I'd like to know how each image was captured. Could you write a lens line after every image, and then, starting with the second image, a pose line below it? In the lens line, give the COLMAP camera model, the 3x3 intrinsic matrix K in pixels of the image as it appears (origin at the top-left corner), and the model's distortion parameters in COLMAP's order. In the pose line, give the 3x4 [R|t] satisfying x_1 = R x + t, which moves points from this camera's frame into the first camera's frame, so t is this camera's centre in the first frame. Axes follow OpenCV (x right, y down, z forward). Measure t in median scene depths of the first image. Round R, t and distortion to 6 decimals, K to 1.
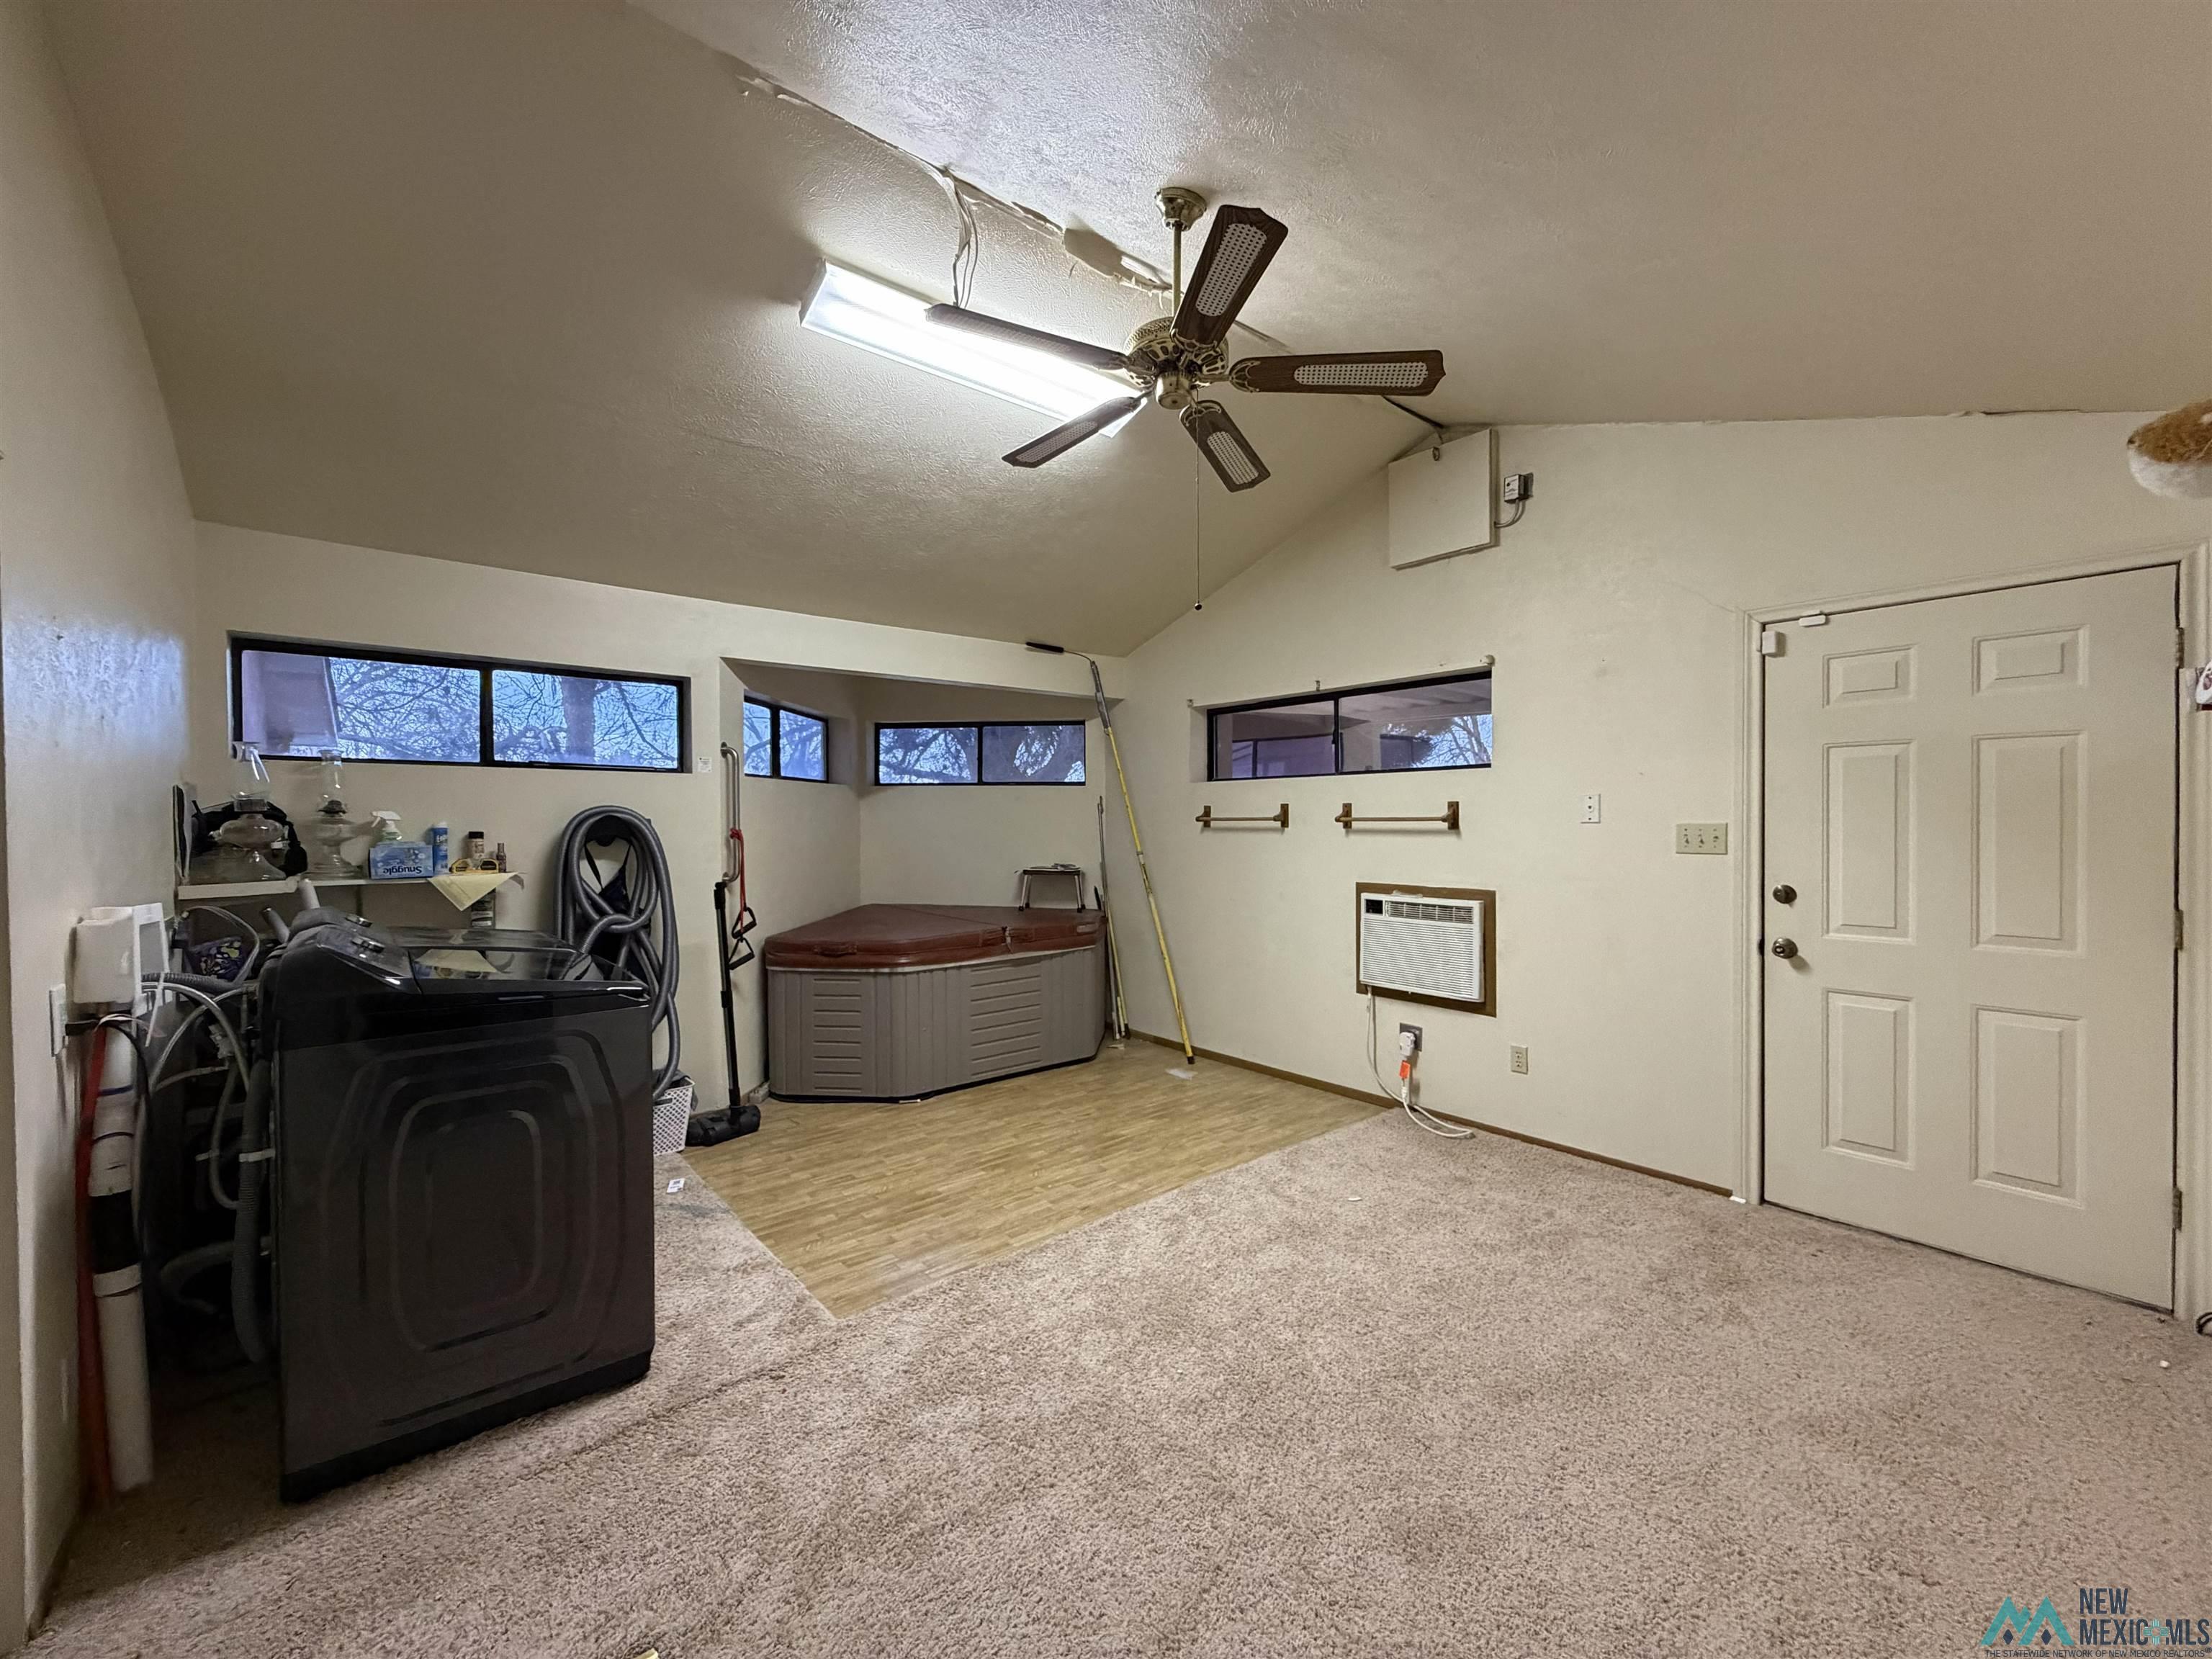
lens RADIAL K [[899.9, 0, 1099.2], [0, 899.9, 831.9], [0, 0, 1]] dist [0.000393, -0.000231]
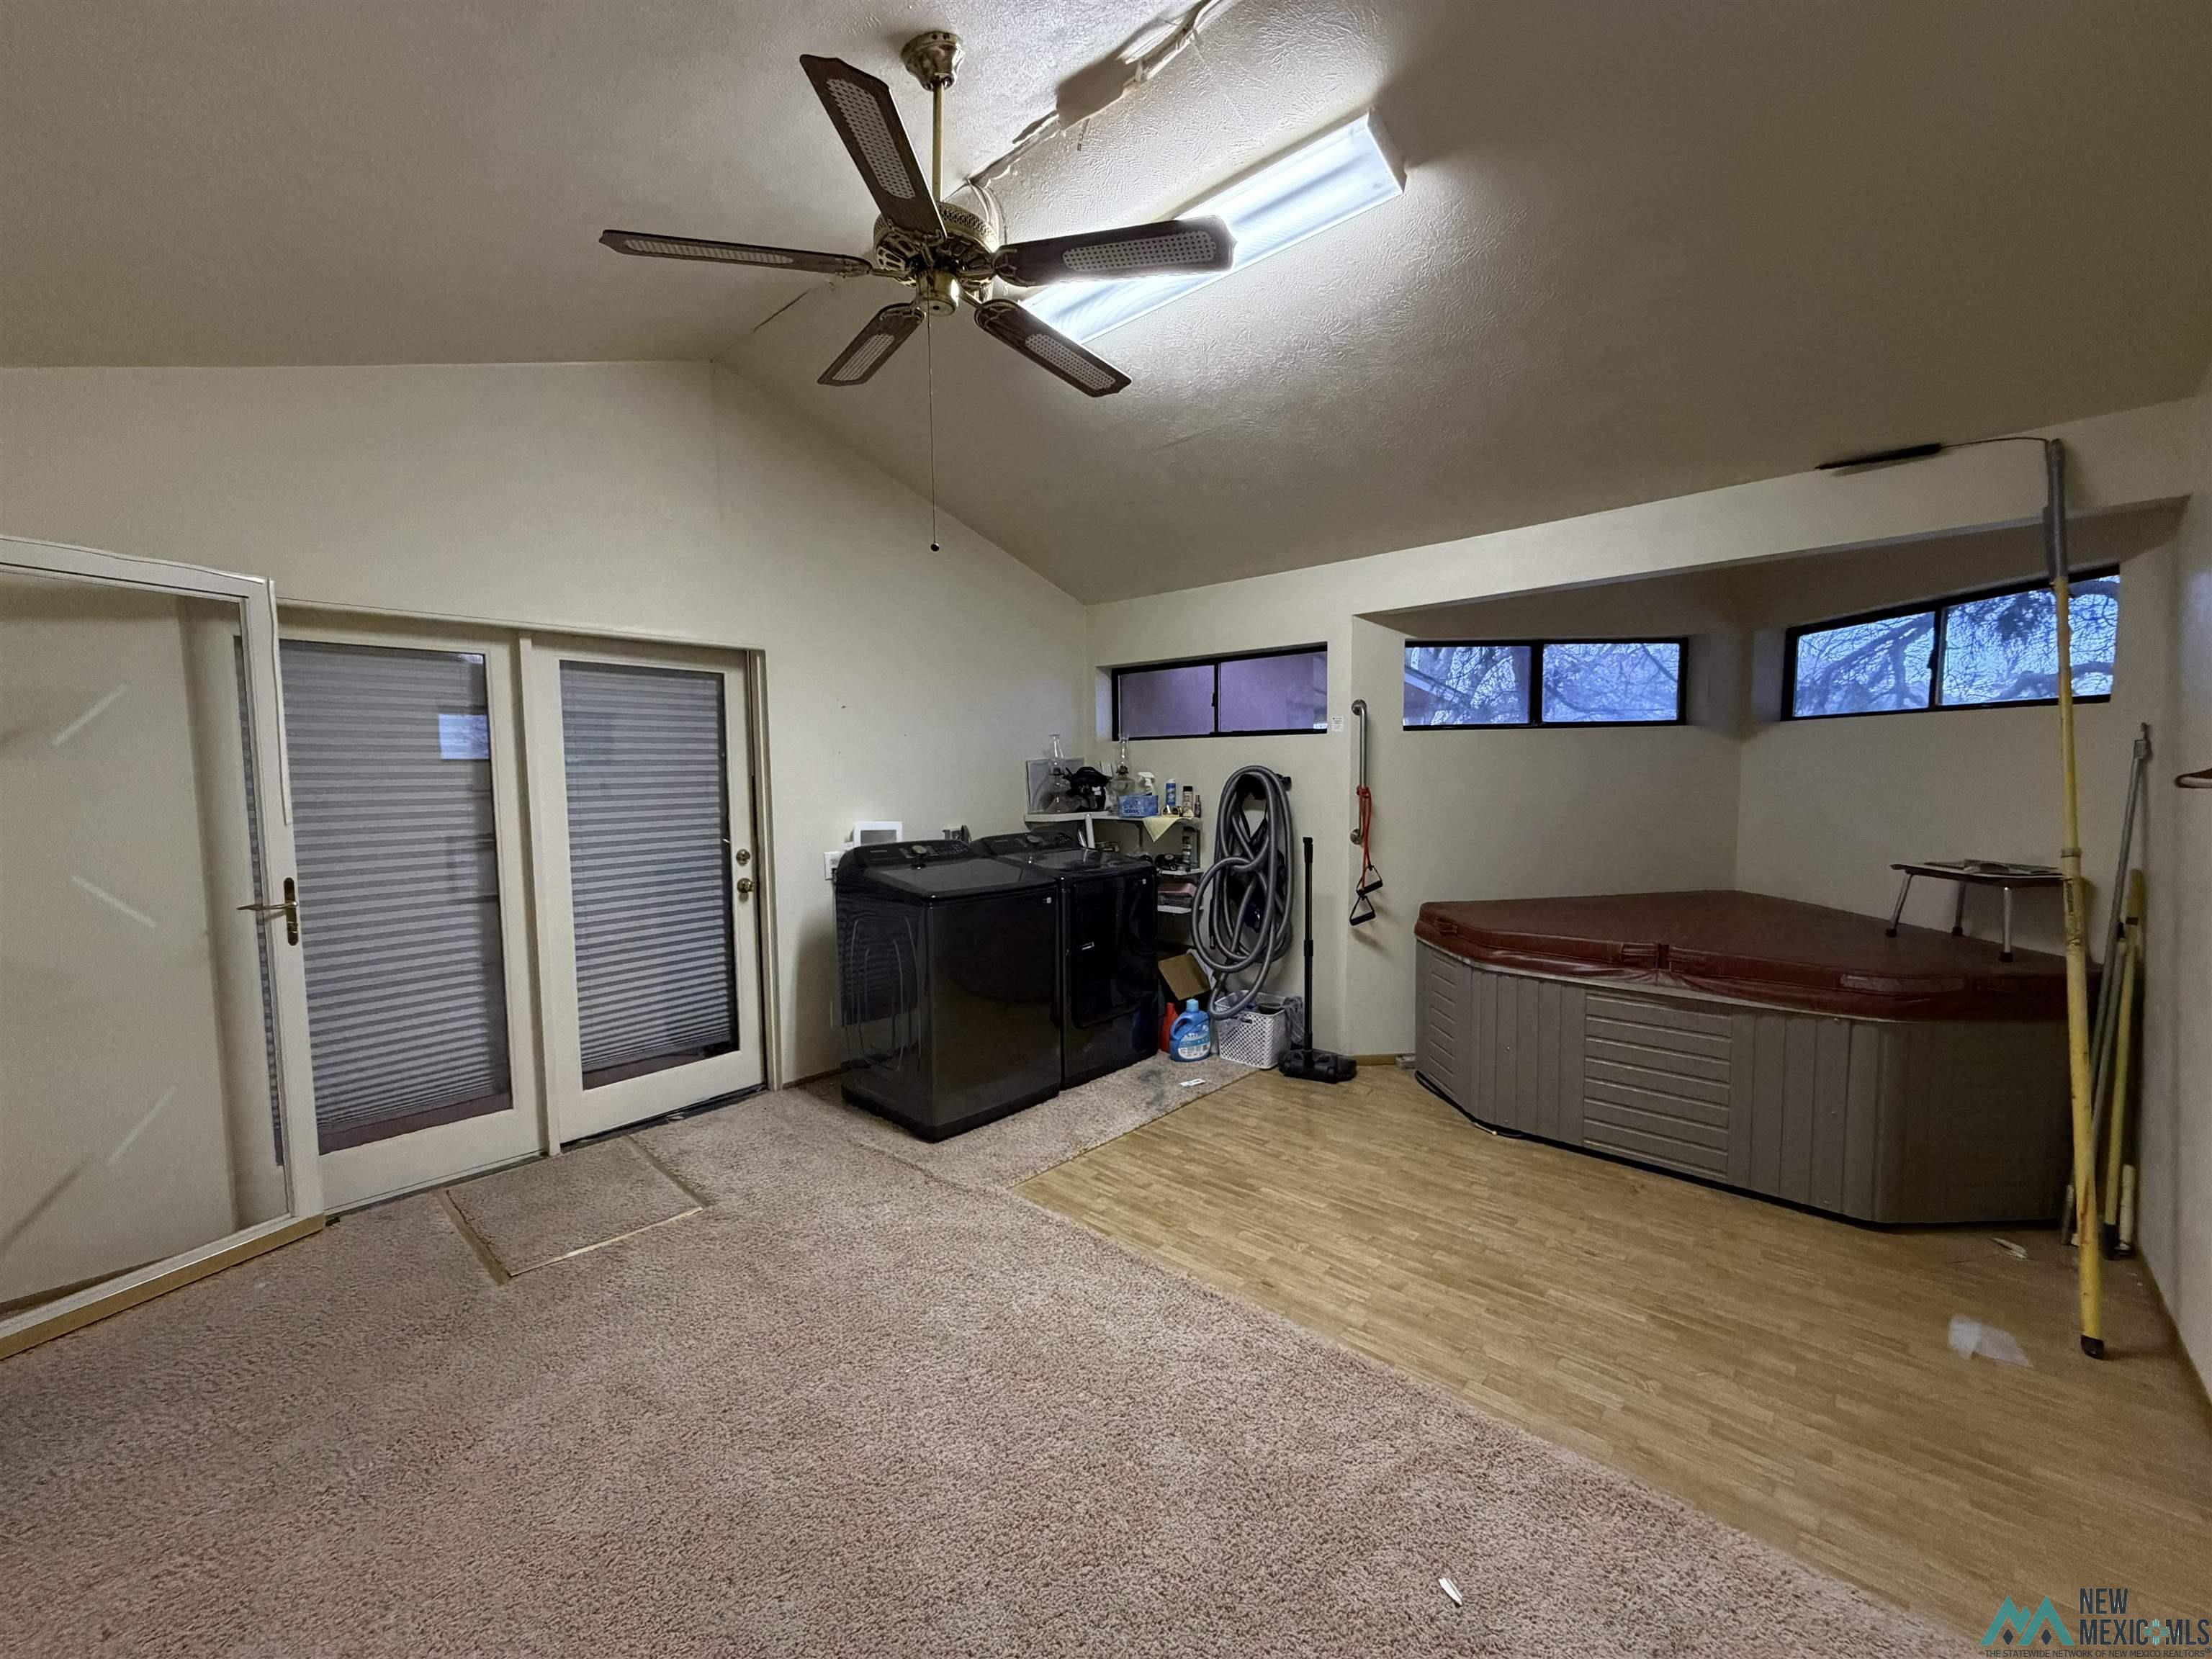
lens RADIAL K [[899.9, 0, 1099.2], [0, 899.9, 831.9], [0, 0, 1]] dist [0.000393, -0.000231]
pose [[0.113674, 0.071155, -0.990967, 0.584883], [-0.000307, 0.997435, 0.071584, -0.025637], [0.993518, -0.007833, 0.113405, 0.626531]]
